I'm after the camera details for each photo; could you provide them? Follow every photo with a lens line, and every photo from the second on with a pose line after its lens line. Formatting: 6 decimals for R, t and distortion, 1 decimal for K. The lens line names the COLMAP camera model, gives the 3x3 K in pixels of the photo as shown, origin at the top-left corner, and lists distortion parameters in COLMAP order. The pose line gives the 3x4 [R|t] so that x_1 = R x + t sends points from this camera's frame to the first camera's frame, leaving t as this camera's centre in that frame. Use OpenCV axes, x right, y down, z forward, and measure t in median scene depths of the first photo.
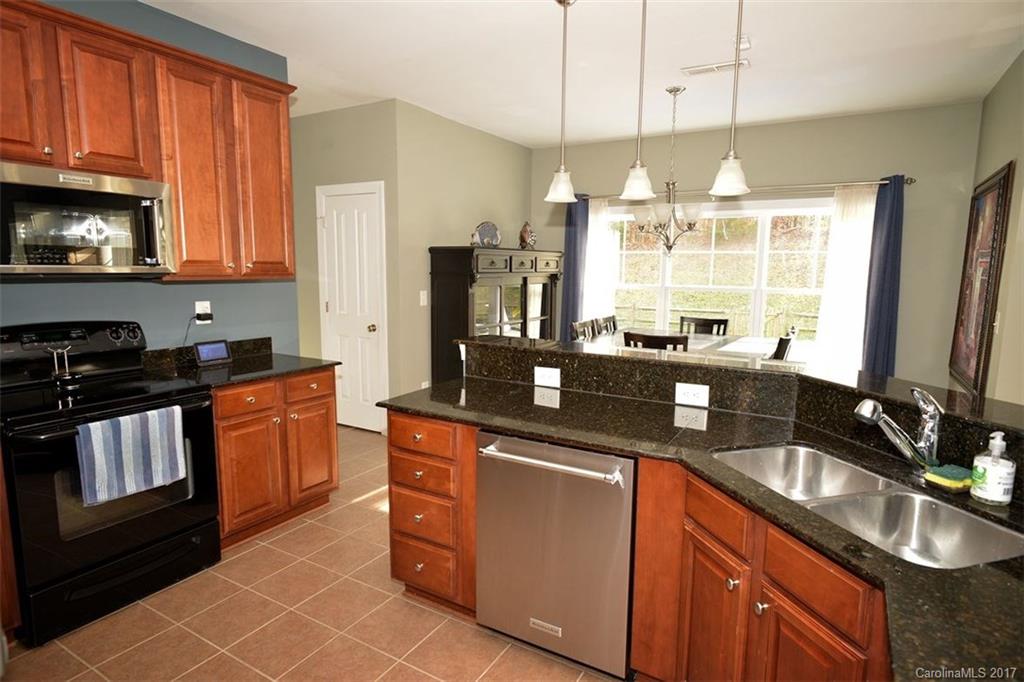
lens RADIAL K [[566.6, 0, 520.8], [0, 566.6, 346.1], [0, 0, 1]] dist [0.001689, 0.001327]
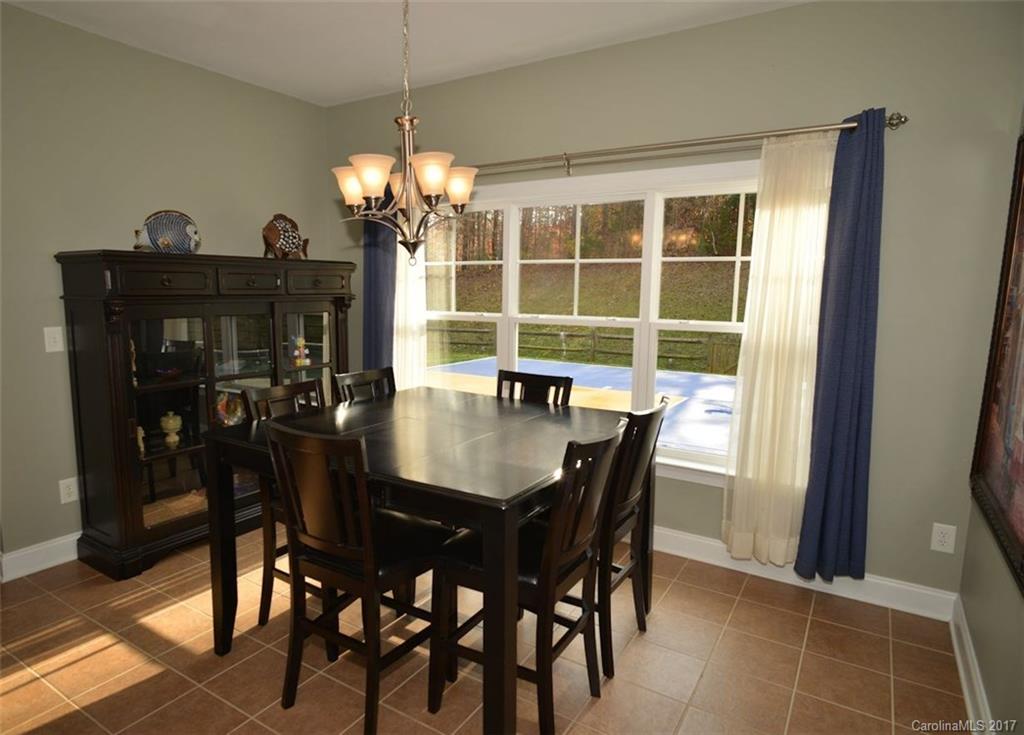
lens RADIAL K [[590.7, 0, 506.6], [0, 590.7, 366.1], [0, 0, 1]] dist [-0.000038, -0.000026]
pose [[0.998703, 0.003443, -0.050791, 0.332533], [-0.003744, 0.999976, -0.005827, -0.055120], [0.050770, 0.006009, 0.998692, 0.410562]]
